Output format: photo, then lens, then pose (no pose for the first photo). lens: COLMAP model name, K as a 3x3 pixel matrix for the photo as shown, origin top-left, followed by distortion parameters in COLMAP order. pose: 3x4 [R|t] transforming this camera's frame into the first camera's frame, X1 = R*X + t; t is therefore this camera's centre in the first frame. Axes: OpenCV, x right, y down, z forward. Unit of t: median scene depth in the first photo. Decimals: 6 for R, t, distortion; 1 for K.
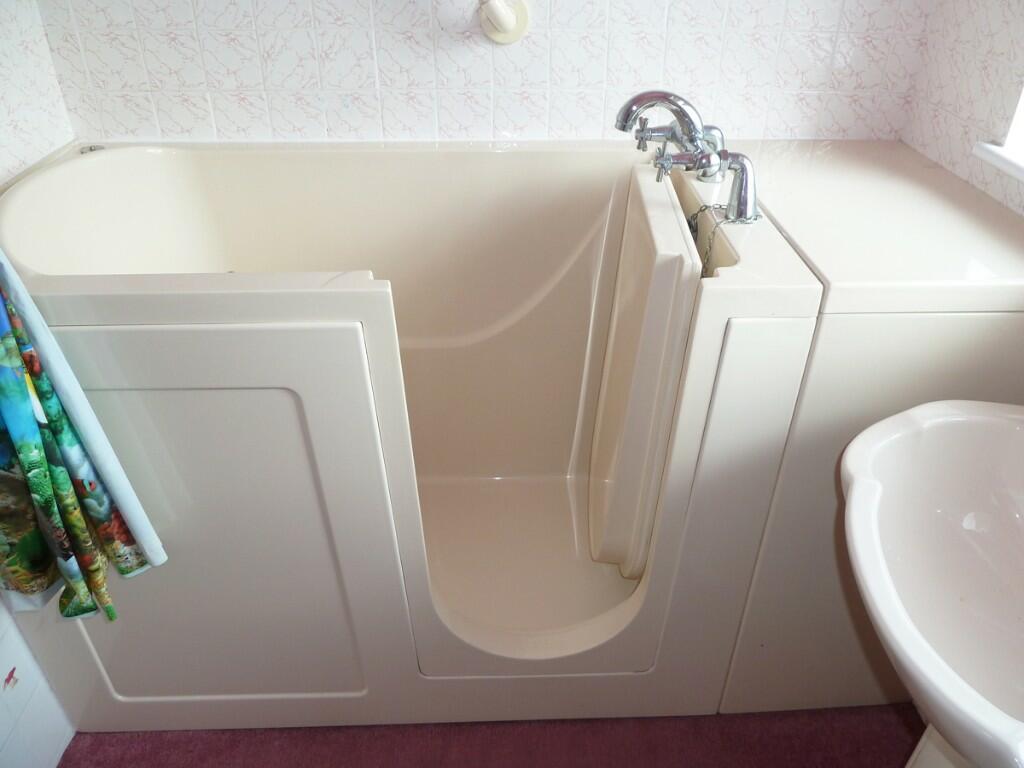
lens RADIAL K [[776.3, 0, 512.0], [0, 776.3, 384.0], [0, 0, 1]] dist [-0.042623, 0.003736]
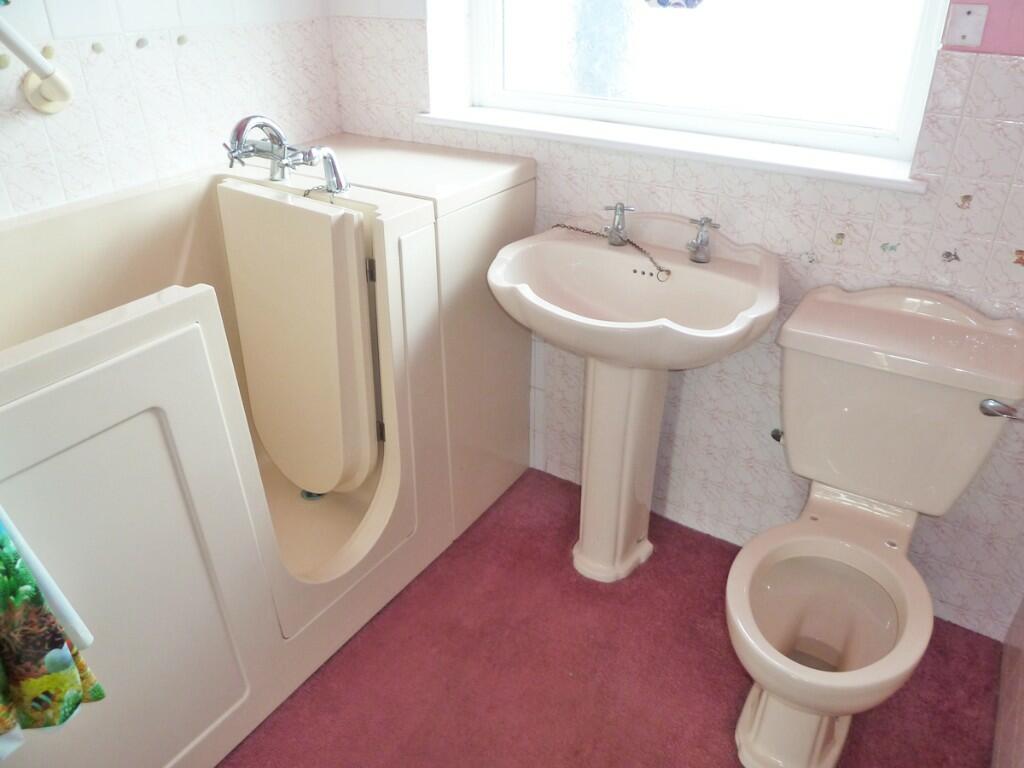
lens RADIAL K [[804.3, 0, 512.0], [0, 804.3, 384.0], [0, 0, 1]] dist [-0.005303, 0.004582]
pose [[0.564148, -0.401223, 0.721635, -0.662967], [0.461019, 0.878135, 0.127828, 0.054251], [-0.684981, 0.260573, 0.680370, -0.131764]]
